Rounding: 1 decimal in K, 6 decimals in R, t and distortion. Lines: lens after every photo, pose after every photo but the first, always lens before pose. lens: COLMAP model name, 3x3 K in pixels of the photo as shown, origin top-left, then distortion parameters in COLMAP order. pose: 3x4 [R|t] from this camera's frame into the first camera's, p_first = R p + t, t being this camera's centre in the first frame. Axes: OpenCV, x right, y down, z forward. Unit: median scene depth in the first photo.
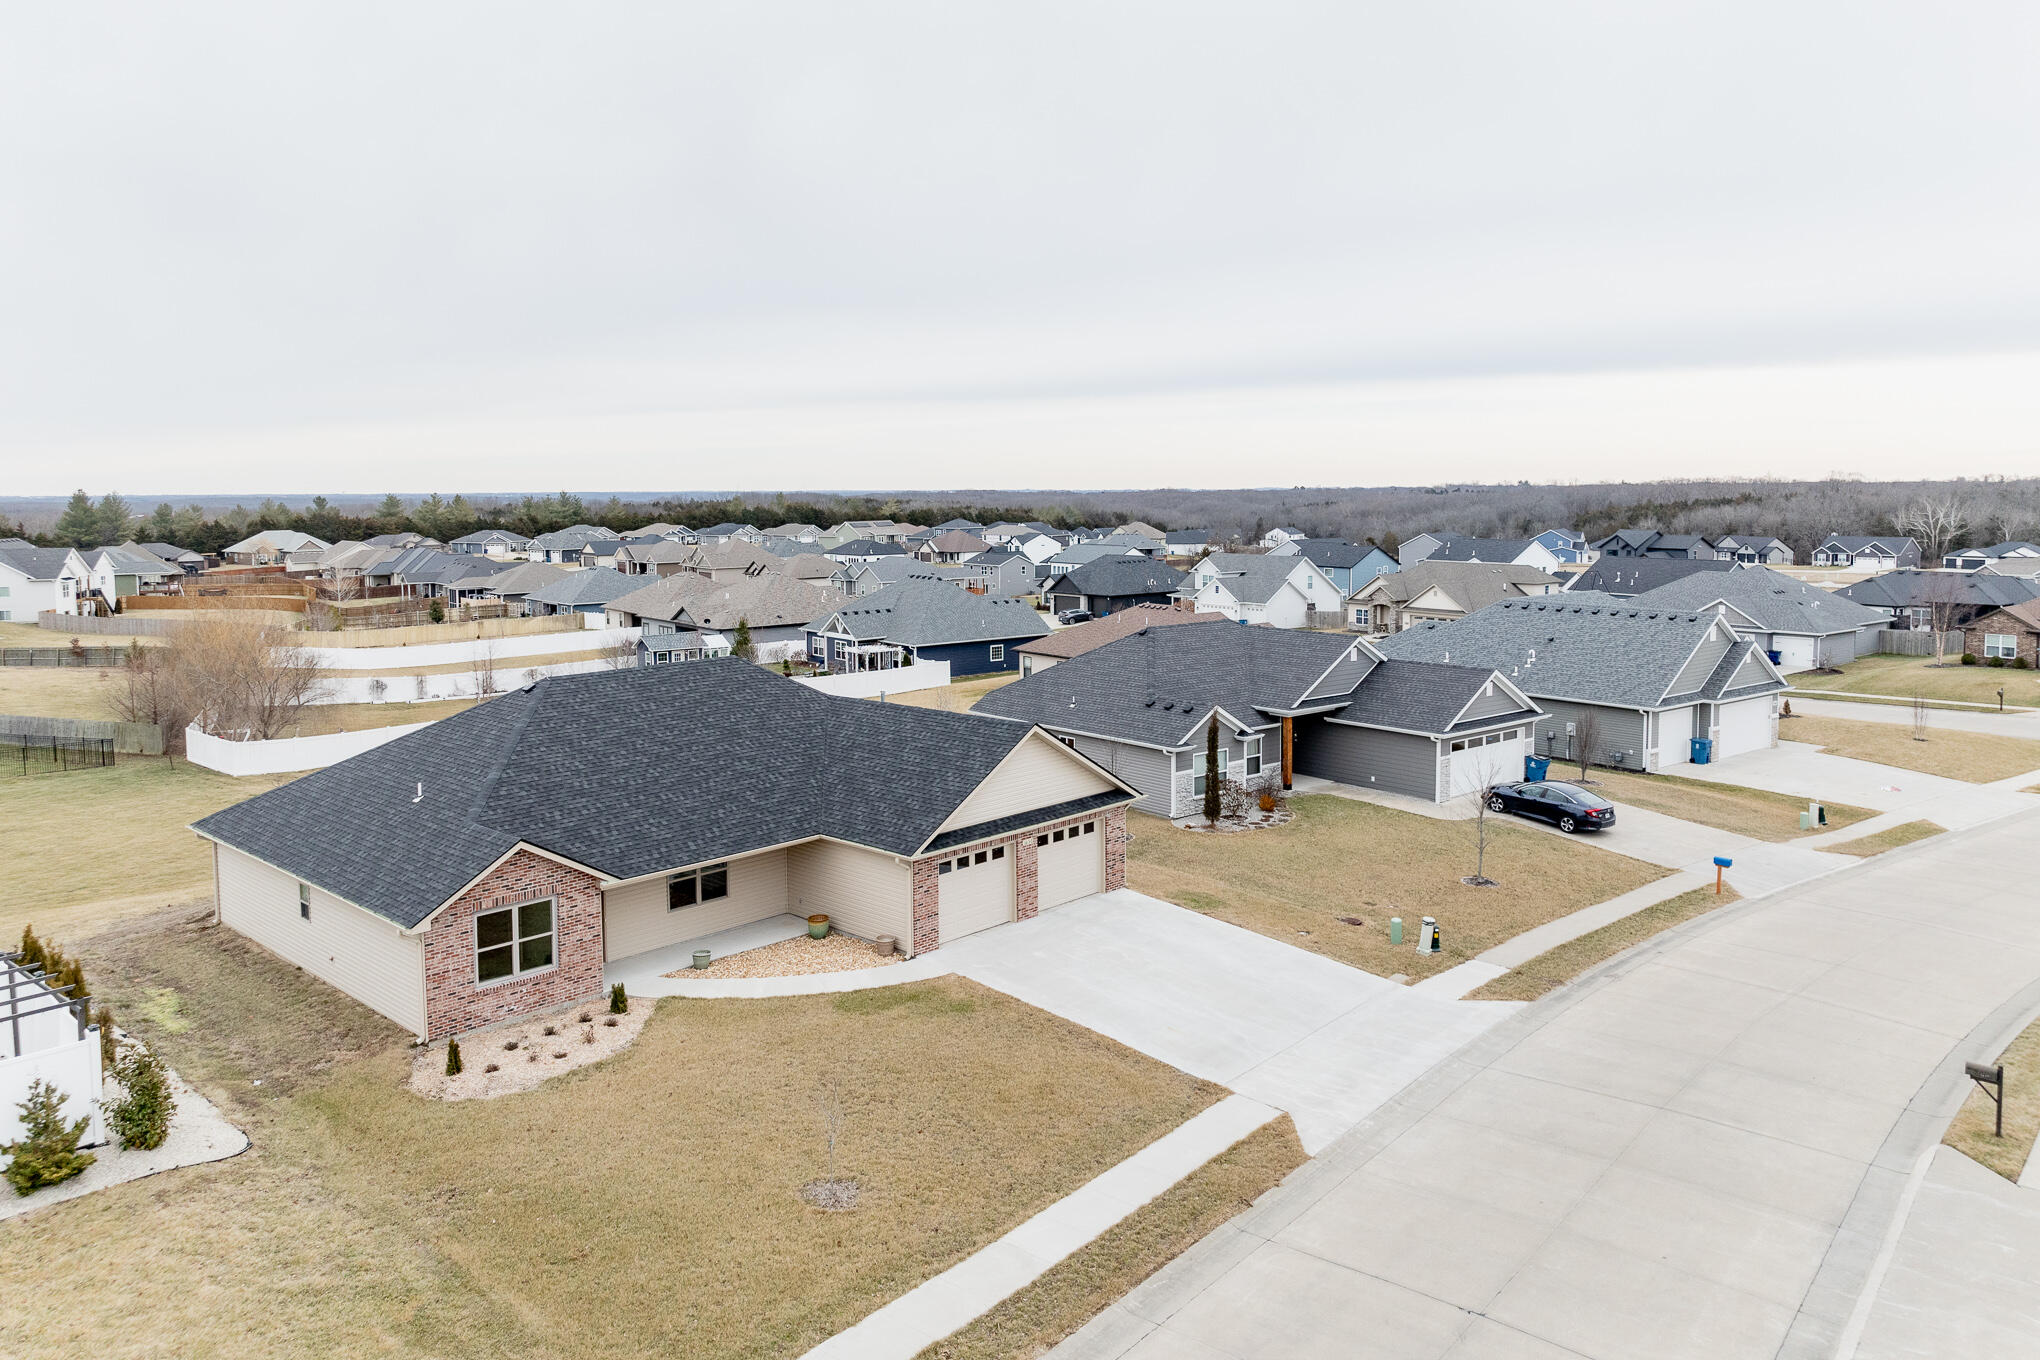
lens RADIAL K [[1425.1, 0, 1024.7], [0, 1425.1, 603.0], [0, 0, 1]] dist [0.002273, -0.000743]
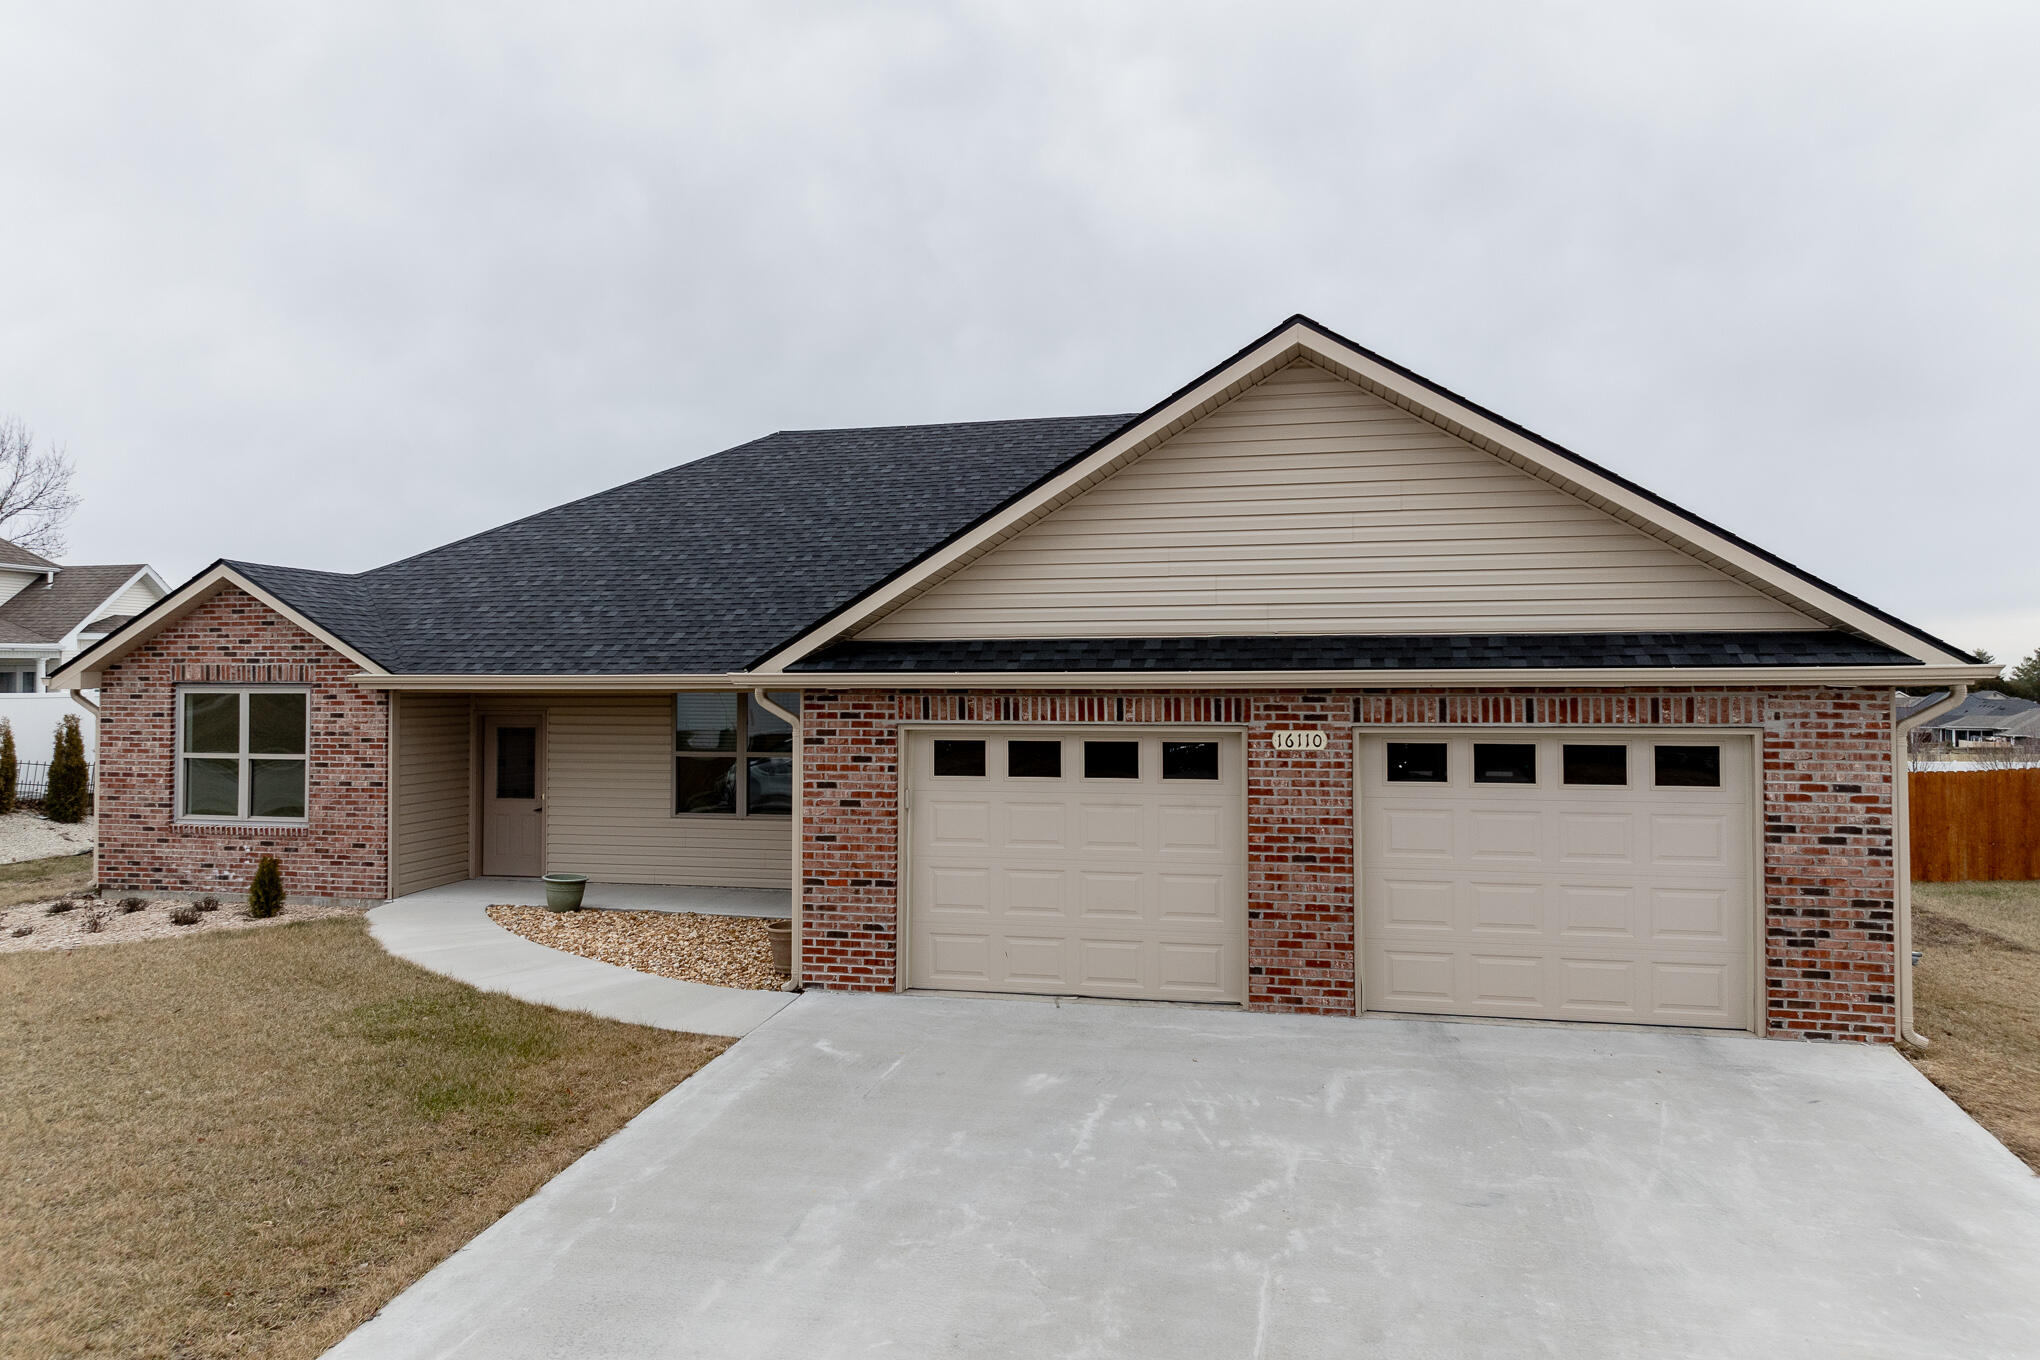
lens RADIAL K [[1450.4, 0, 1001.4], [0, 1450.4, 672.1], [0, 0, 1]] dist [0.005011, -0.001242]
pose [[0.495197, -0.003462, -0.868774, 0.246110], [-0.075355, 0.996052, -0.046921, 0.186214], [0.865506, 0.088702, 0.492982, 0.865581]]
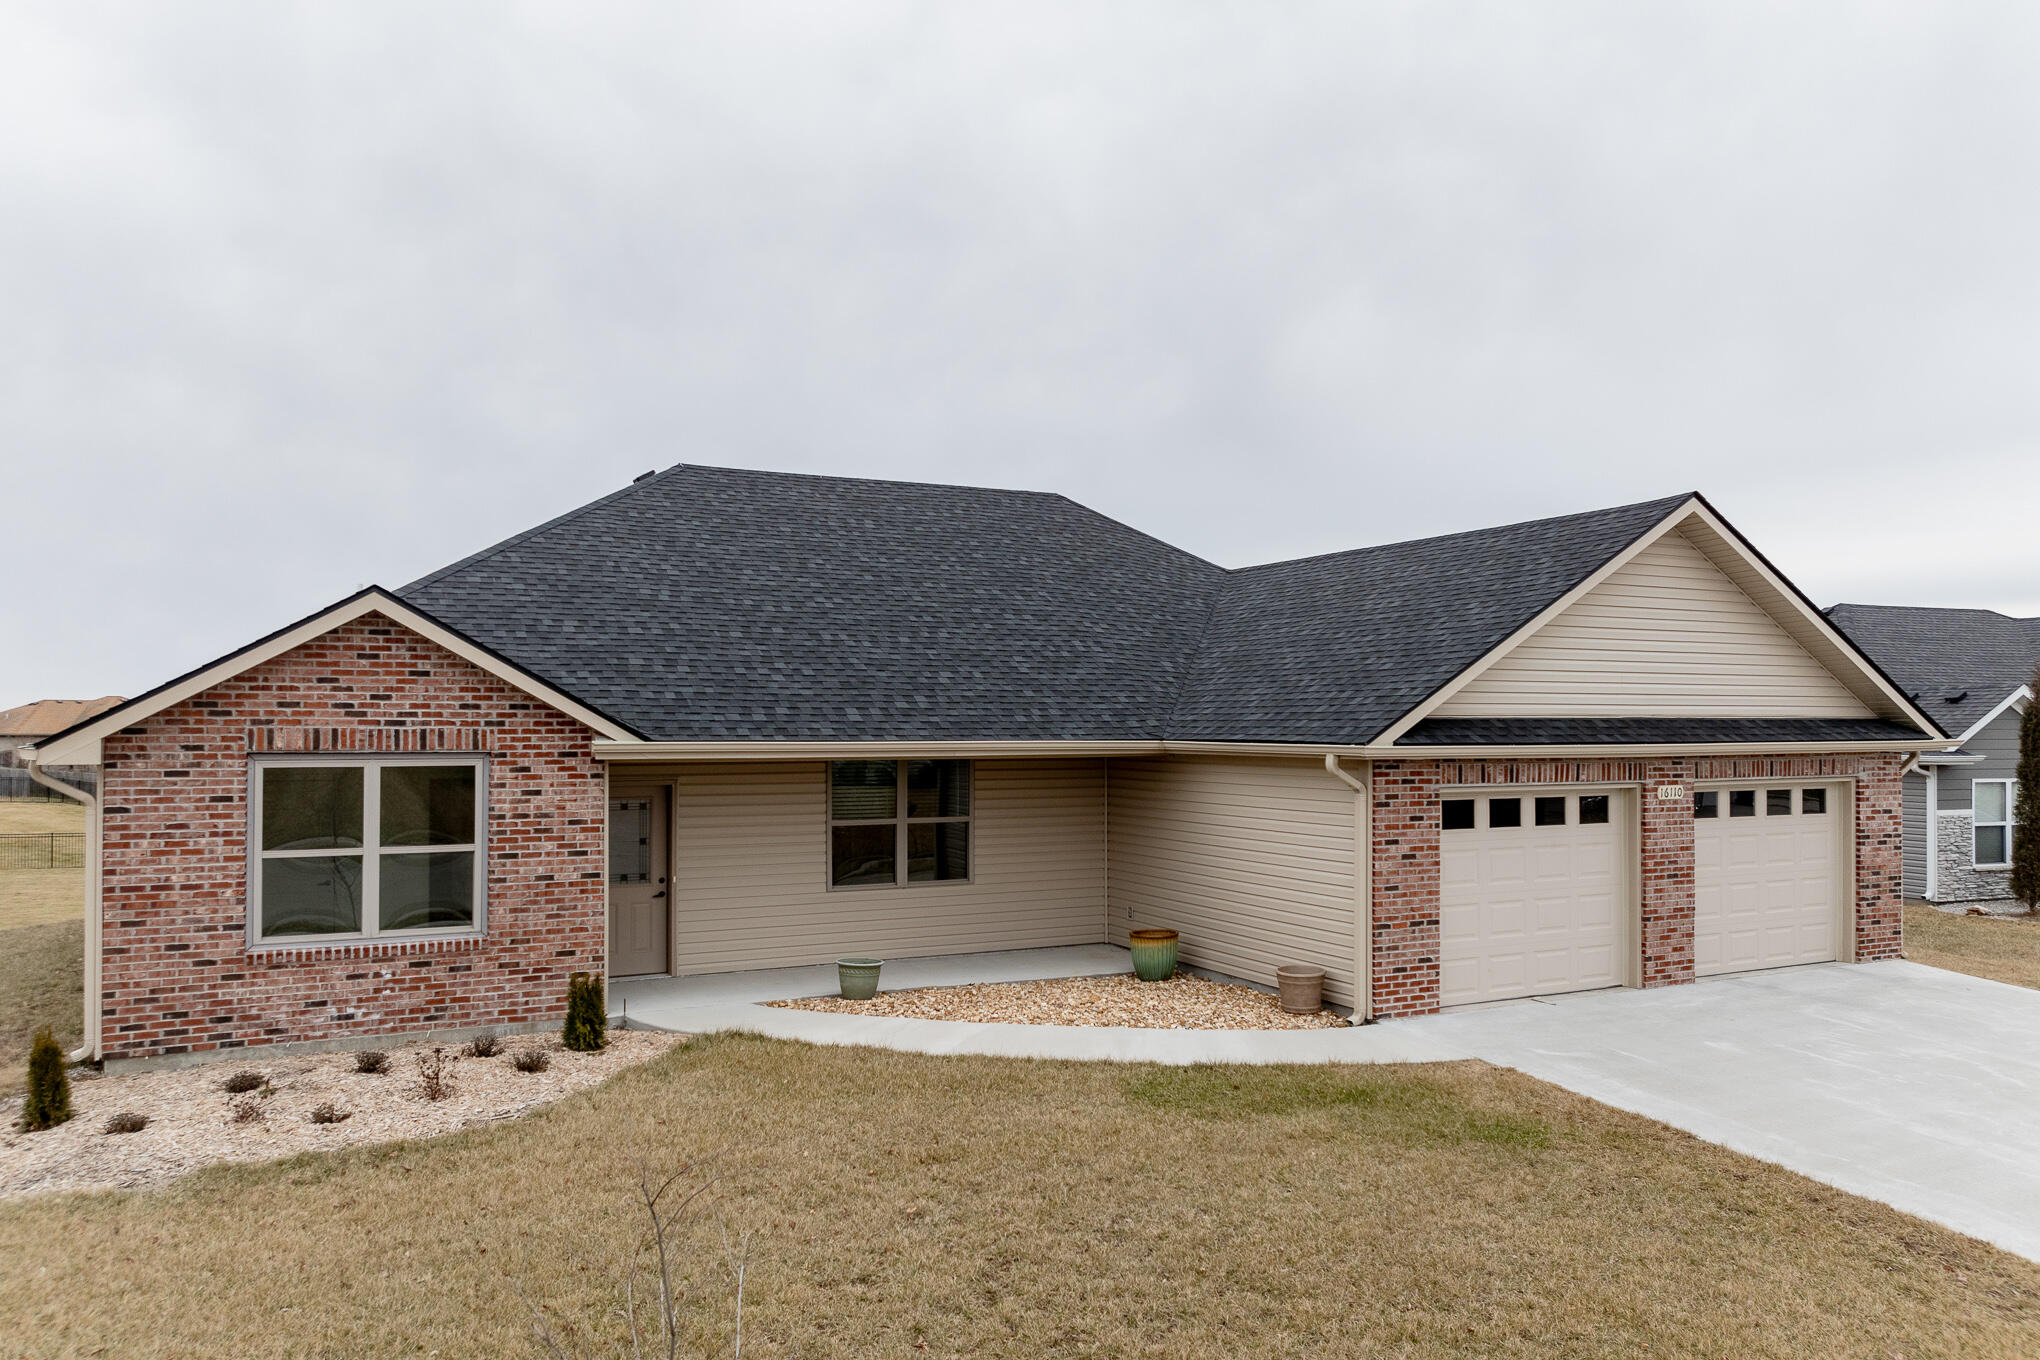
lens RADIAL K [[1462.2, 0, 1043.3], [0, 1462.2, 730.1], [0, 0, 1]] dist [0.005947, -0.002469]
pose [[0.944303, 0.008448, -0.328970, -0.031945], [-0.034430, 0.996720, -0.073237, 0.201935], [0.327272, 0.080485, 0.941496, 0.589982]]
